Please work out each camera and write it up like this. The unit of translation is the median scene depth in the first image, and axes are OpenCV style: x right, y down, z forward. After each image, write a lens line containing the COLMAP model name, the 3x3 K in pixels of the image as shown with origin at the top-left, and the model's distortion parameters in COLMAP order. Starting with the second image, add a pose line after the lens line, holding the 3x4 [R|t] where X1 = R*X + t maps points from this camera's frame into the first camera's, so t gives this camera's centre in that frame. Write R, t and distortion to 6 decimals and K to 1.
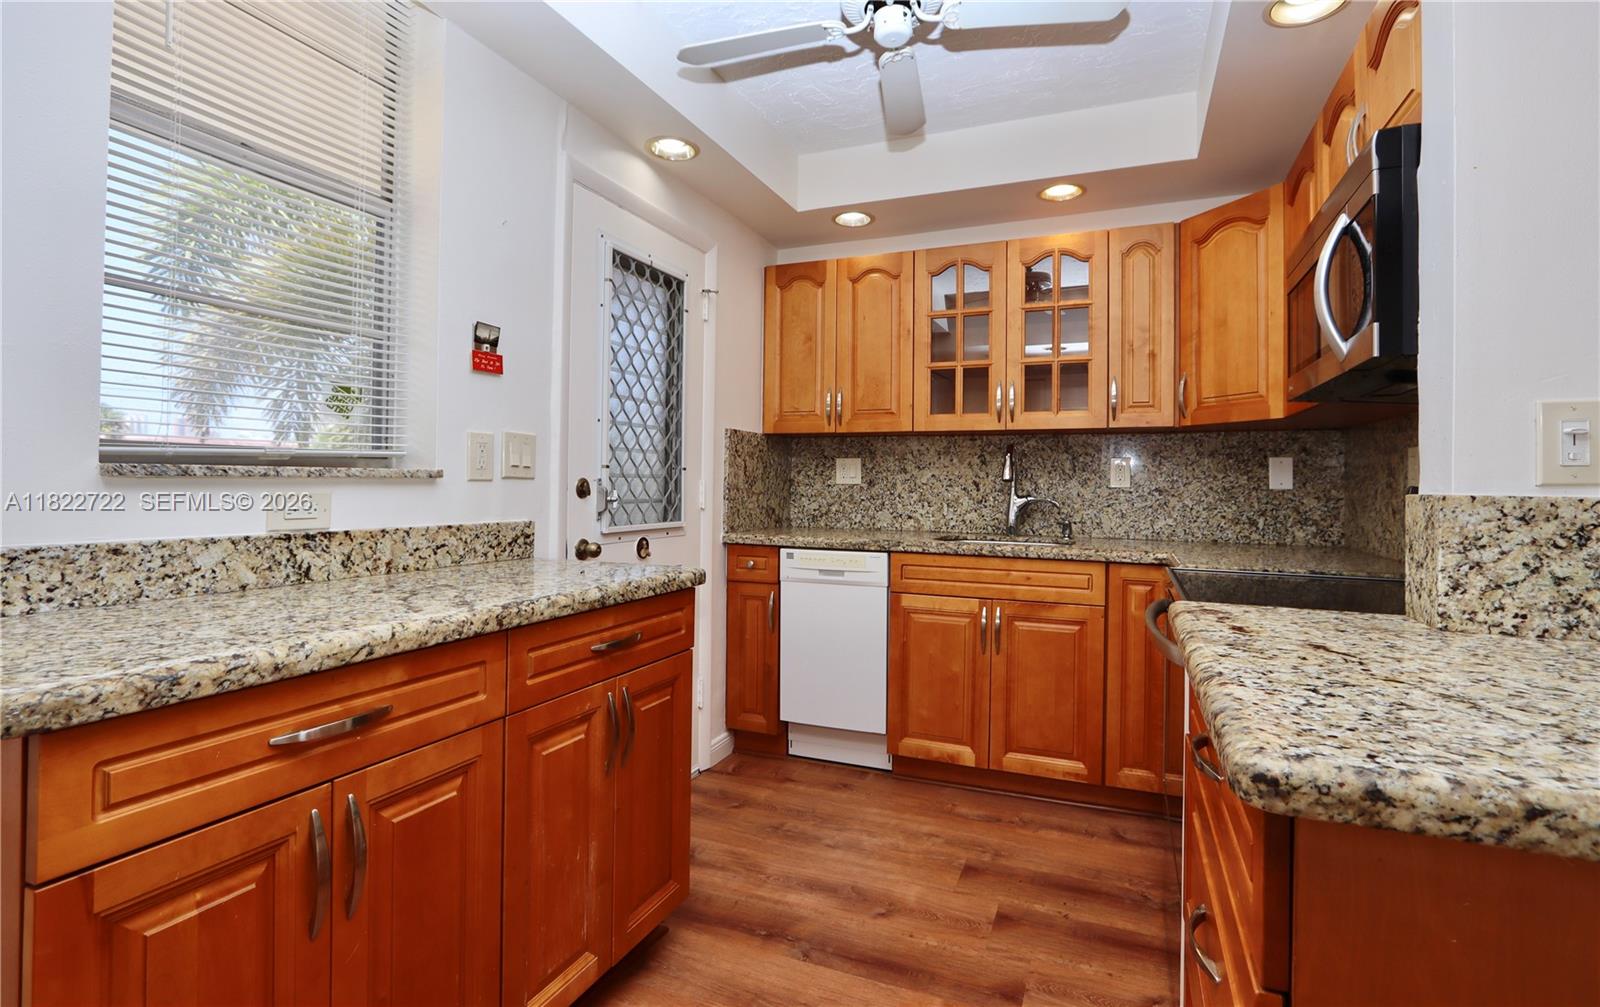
lens RADIAL K [[759.2, 0, 806.4], [0, 759.2, 473.3], [0, 0, 1]] dist [-0.010690, 0.000437]
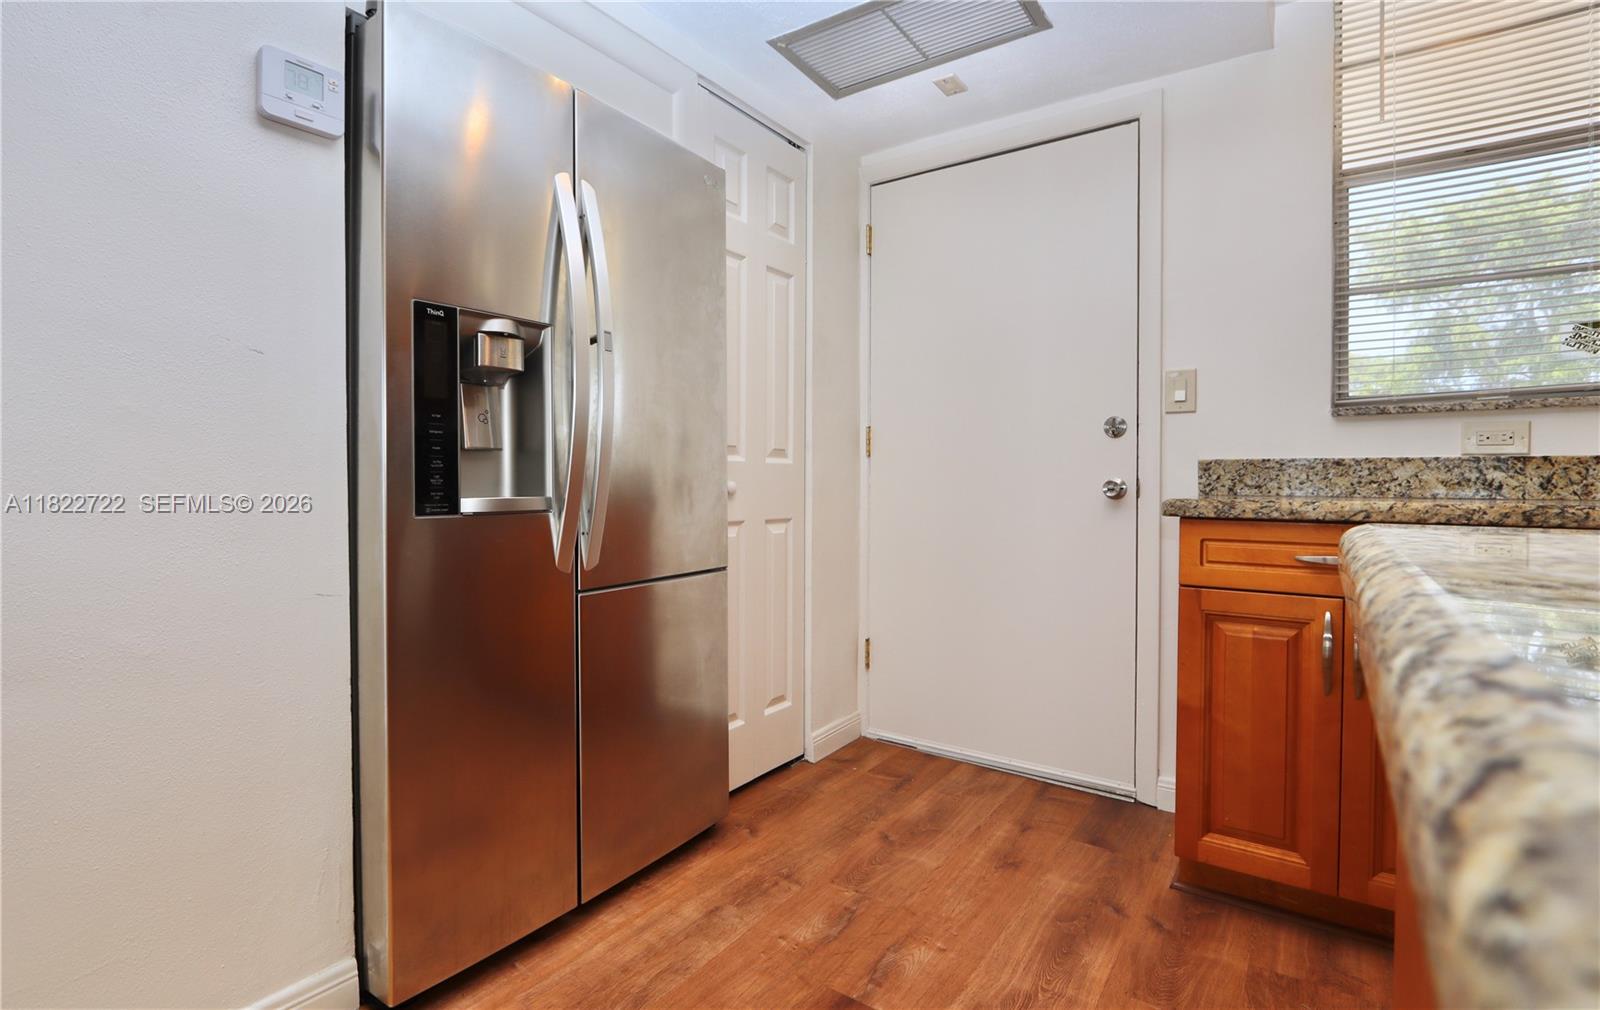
lens RADIAL K [[759.2, 0, 799.9], [0, 759.2, 496.1], [0, 0, 1]] dist [-0.010690, 0.000437]
pose [[-0.192698, 0.010066, -0.981207, 0.440744], [0.008833, 0.999925, 0.008523, 0.075047], [0.981218, -0.007024, -0.192772, 0.093255]]
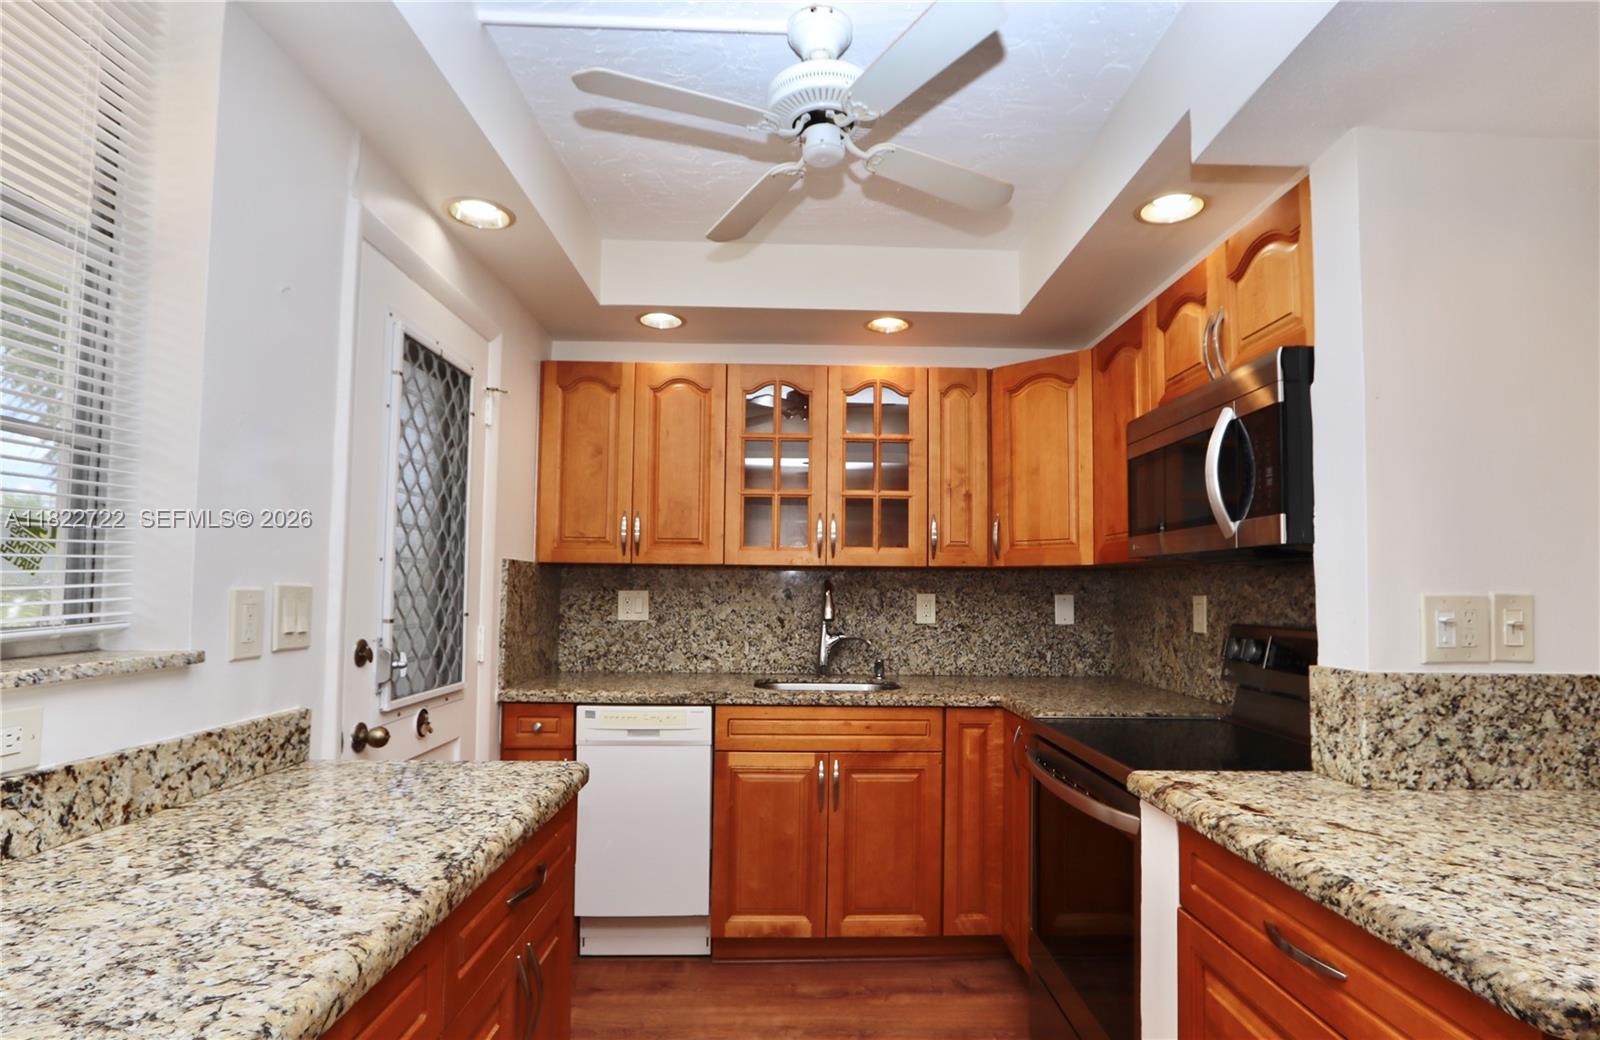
lens RADIAL K [[829.6, 0, 818.2], [0, 829.6, 549.7], [0, 0, 1]] dist [-0.017523, 0.002019]
pose [[0.910217, 0.017595, 0.413757, -0.213611], [-0.004567, 0.999463, -0.032455, -0.053877], [-0.414105, 0.027651, 0.909809, 0.083465]]
